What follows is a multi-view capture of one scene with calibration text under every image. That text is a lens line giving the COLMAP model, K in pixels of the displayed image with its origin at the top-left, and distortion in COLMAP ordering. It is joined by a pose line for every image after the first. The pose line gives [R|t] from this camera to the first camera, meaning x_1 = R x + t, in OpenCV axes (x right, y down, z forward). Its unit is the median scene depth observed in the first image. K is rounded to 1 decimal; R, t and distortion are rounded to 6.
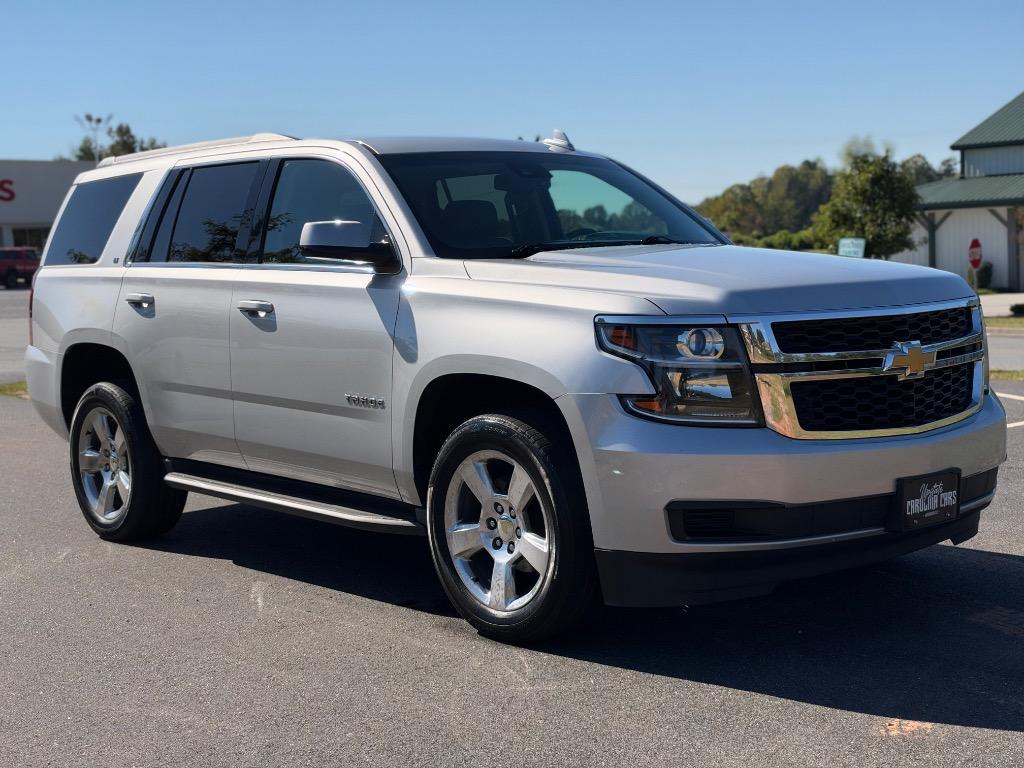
lens RADIAL K [[1586.5, 0, 515.2], [0, 1586.5, 383.9], [0, 0, 1]] dist [0.049864, 0.000000]
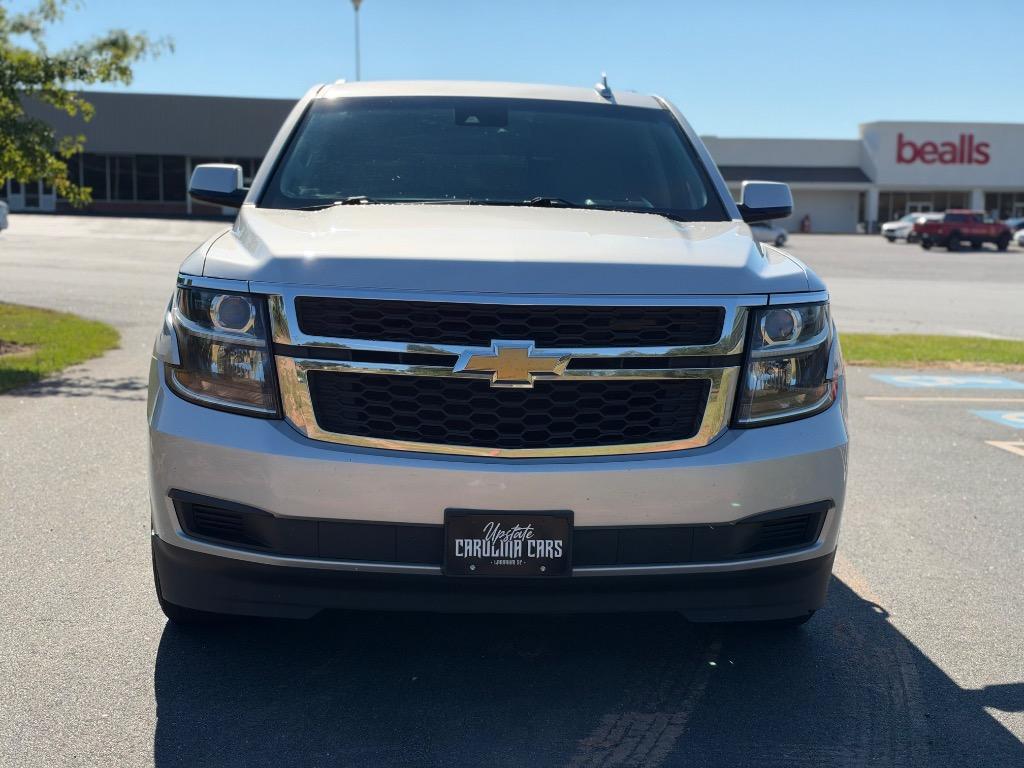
lens RADIAL K [[1586.5, 0, 514.2], [0, 1586.5, 380.2], [0, 0, 1]] dist [0.049864, 0.000000]
pose [[0.791971, 0.116203, -0.599398, 0.730670], [-0.104502, 0.993034, 0.054440, -0.050380], [0.601549, 0.019523, 0.798597, 0.386855]]
